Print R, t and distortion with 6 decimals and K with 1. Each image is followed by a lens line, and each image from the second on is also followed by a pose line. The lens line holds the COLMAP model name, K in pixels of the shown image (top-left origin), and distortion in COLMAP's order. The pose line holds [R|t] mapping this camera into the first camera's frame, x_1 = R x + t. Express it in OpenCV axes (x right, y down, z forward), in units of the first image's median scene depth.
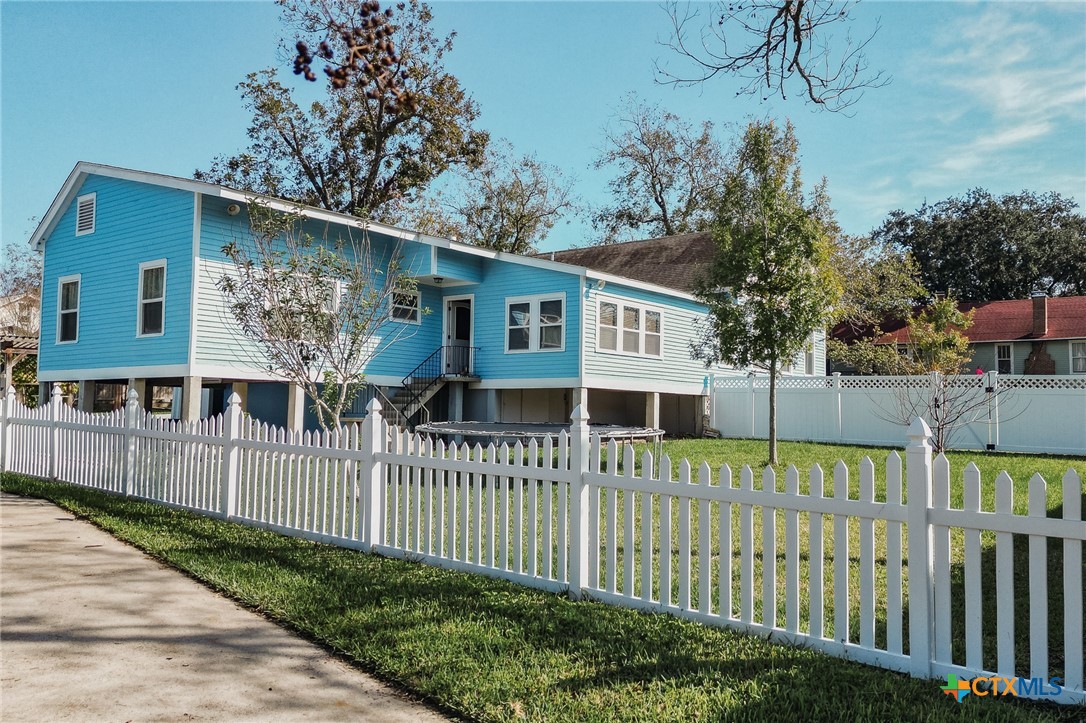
lens RADIAL K [[895.6, 0, 548.1], [0, 895.6, 367.2], [0, 0, 1]] dist [0.045735, -0.009434]
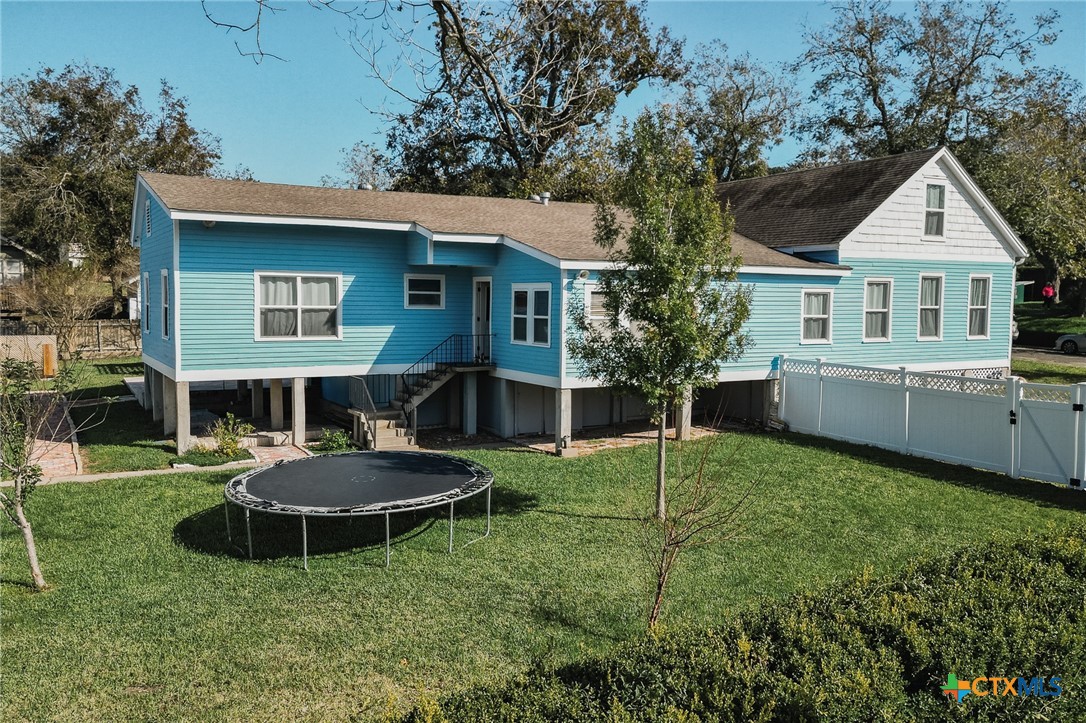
lens RADIAL K [[895.6, 0, 548.1], [0, 895.6, 367.2], [0, 0, 1]] dist [0.045735, -0.009434]
pose [[0.922553, 0.025485, -0.385027, 0.349508], [0.025274, 0.991683, 0.126198, -0.107564], [0.385041, -0.126156, 0.914236, 0.145789]]
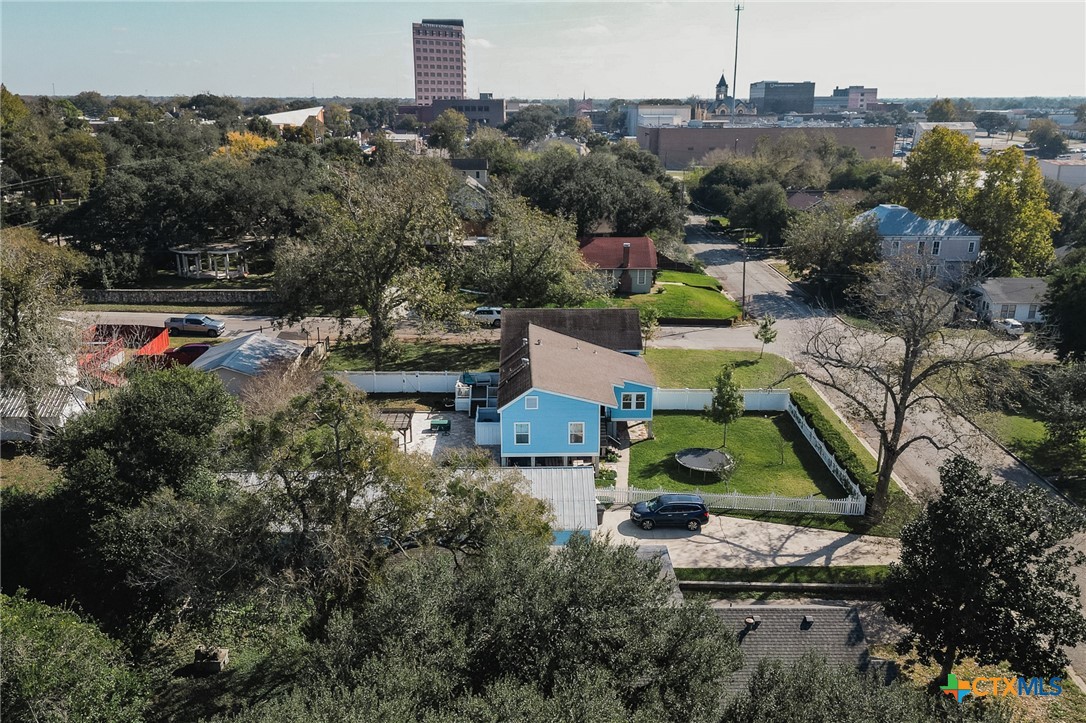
lens RADIAL K [[904.2, 0, 543.0], [0, 904.2, 361.5], [0, 0, 1]] dist [0.102754, -0.158602]
pose [[0.779699, -0.188847, 0.596998, -2.028678], [-0.024578, 0.943470, 0.330544, -1.162939], [-0.625673, -0.272398, 0.730981, -1.016046]]
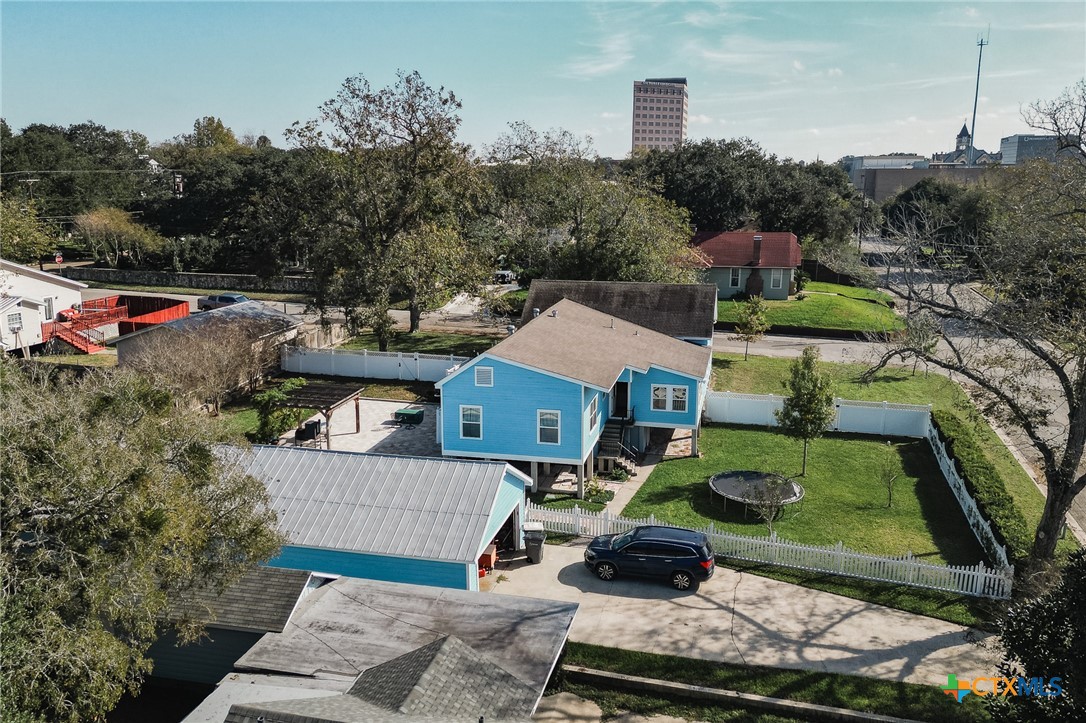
lens RADIAL K [[895.6, 0, 548.1], [0, 895.6, 367.2], [0, 0, 1]] dist [0.045735, -0.009434]
pose [[0.909446, -0.102369, 0.403024, -1.078843], [-0.012254, 0.962204, 0.272054, -0.664904], [-0.415642, -0.252357, 0.873818, -0.680196]]
